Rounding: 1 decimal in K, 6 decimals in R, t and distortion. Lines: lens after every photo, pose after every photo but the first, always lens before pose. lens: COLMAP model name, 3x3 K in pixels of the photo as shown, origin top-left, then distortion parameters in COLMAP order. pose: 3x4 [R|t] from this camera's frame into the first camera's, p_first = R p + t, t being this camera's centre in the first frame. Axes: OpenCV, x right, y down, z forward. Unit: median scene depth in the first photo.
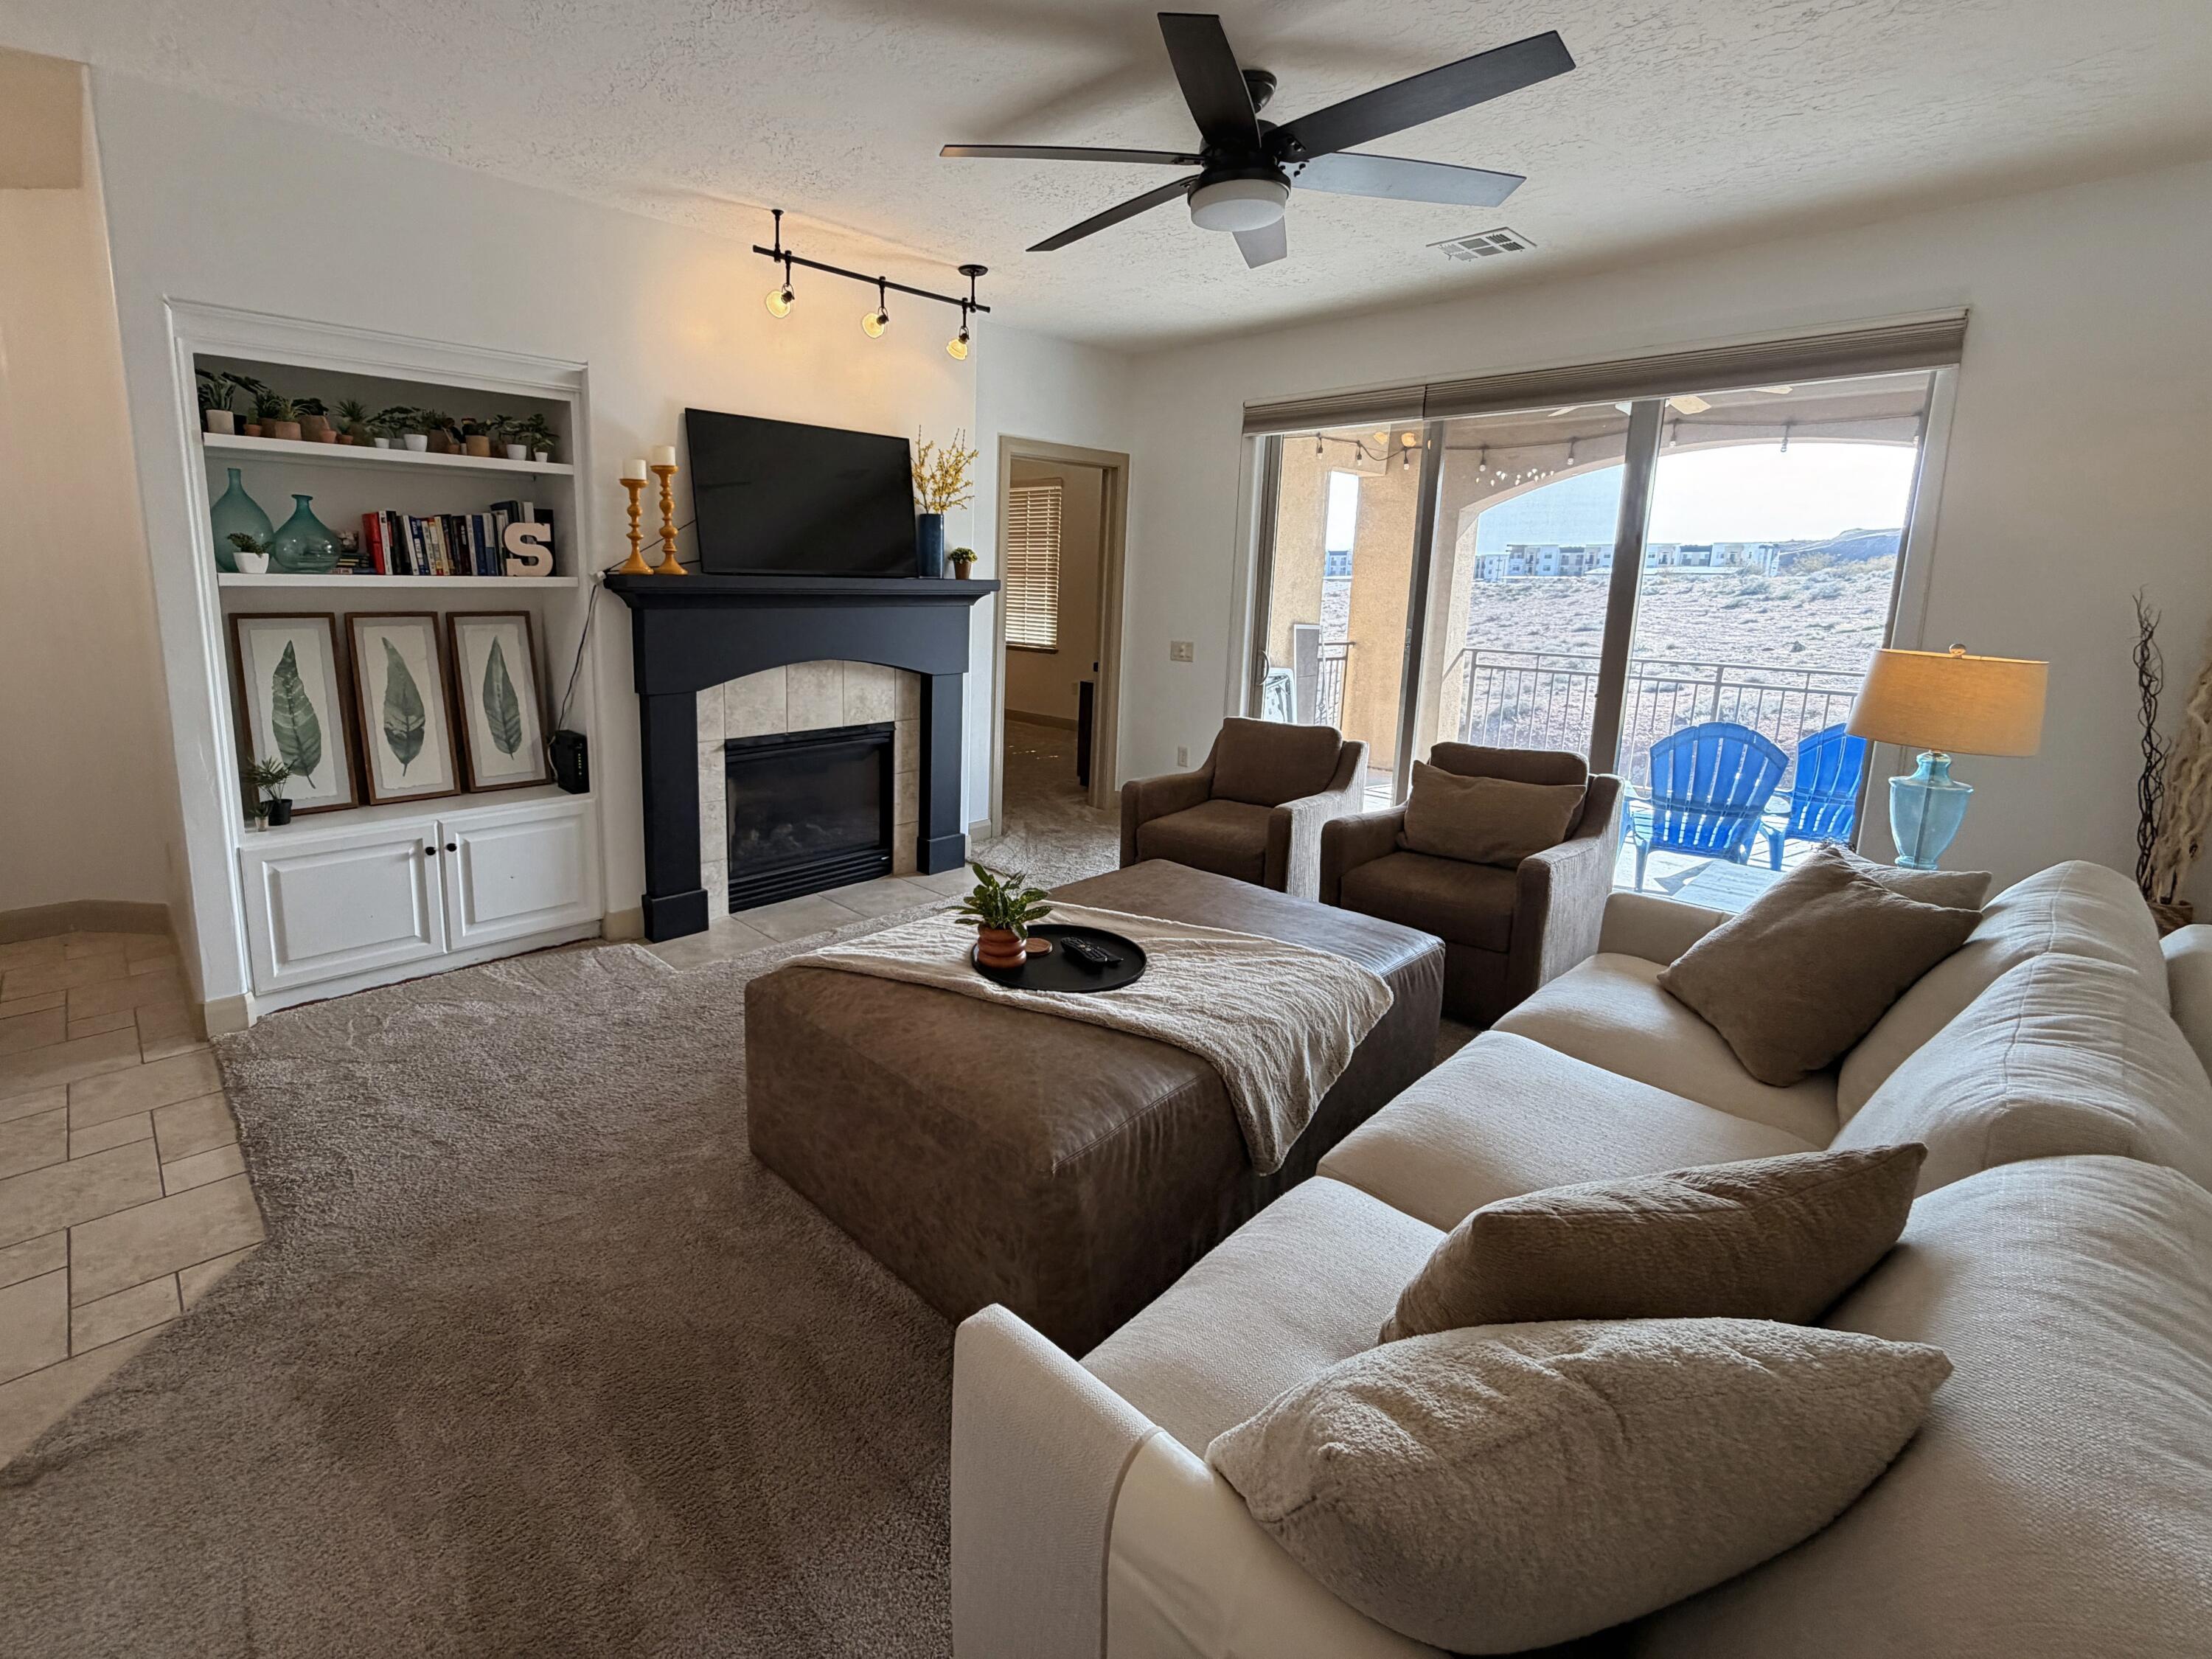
lens RADIAL K [[984.2, 0, 967.1], [0, 984.2, 732.3], [0, 0, 1]] dist [0.001795, 0.000243]
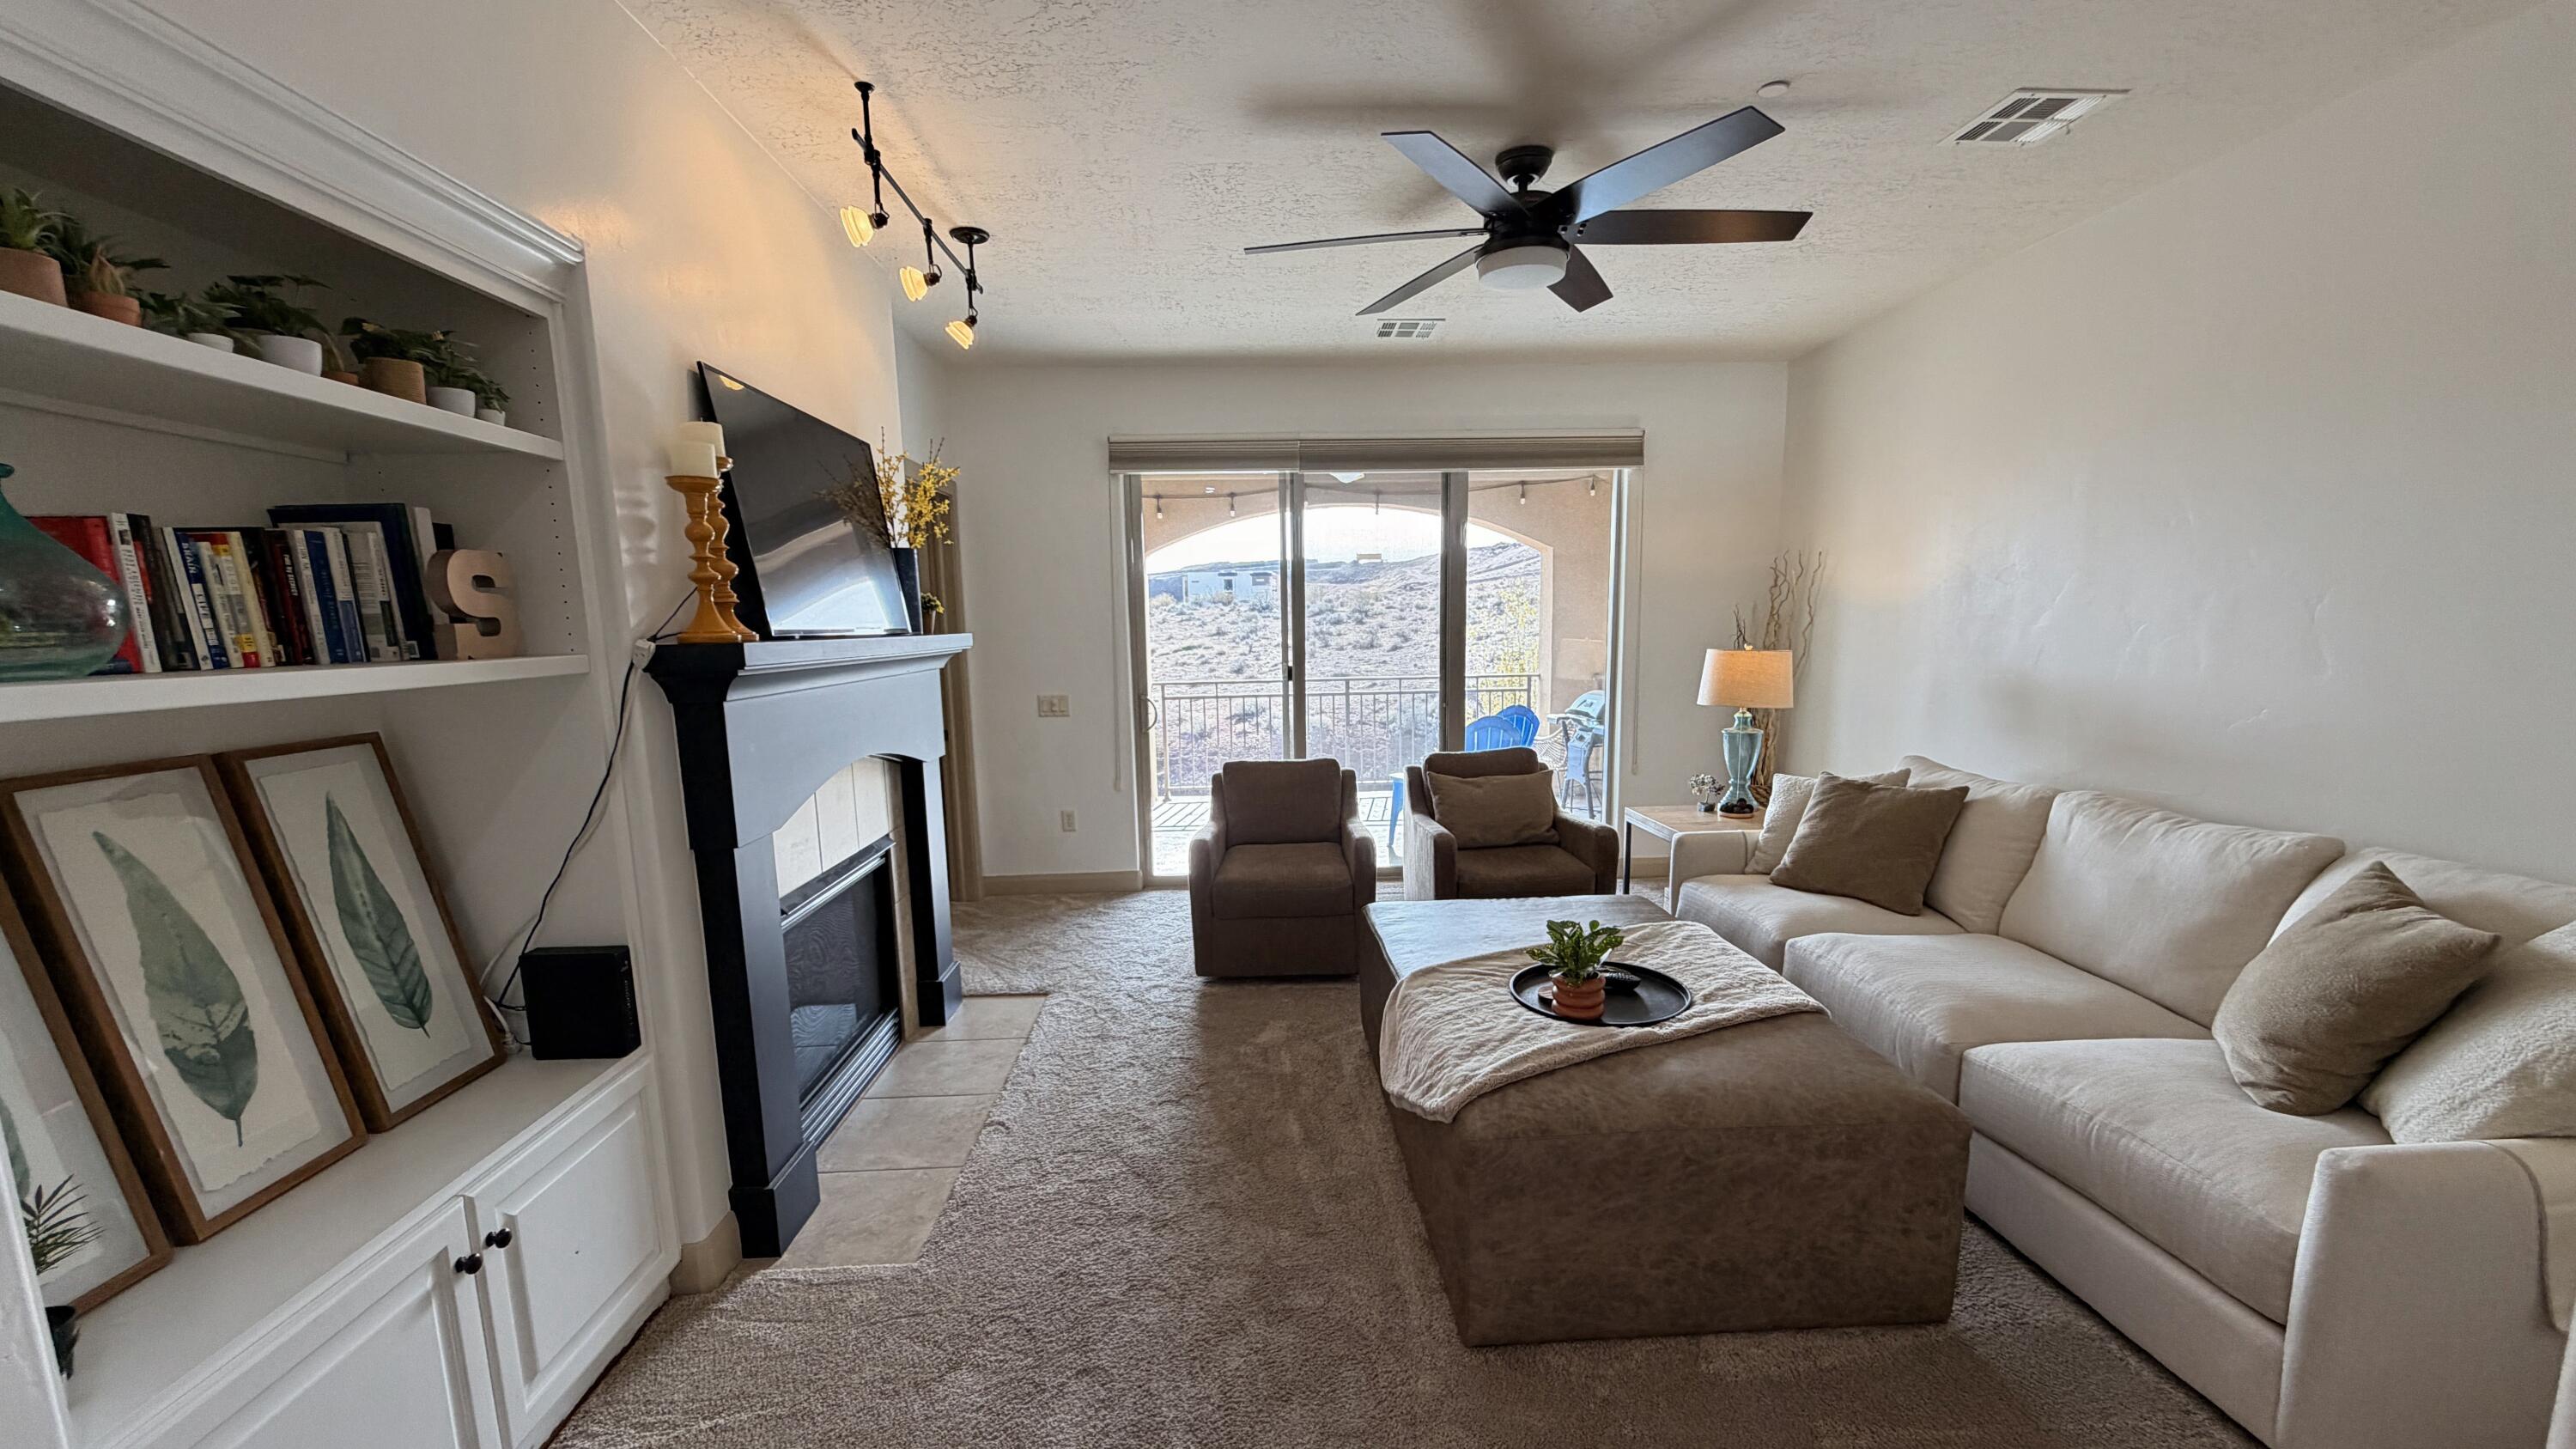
lens RADIAL K [[1033.6, 0, 1282.1], [0, 1033.6, 787.3], [0, 0, 1]] dist [-0.000374, -0.000121]
pose [[0.636858, -0.153951, 0.755454, -0.596382], [0.153259, 0.985585, 0.071650, -0.070518], [-0.755595, 0.070149, 0.651272, 0.363553]]
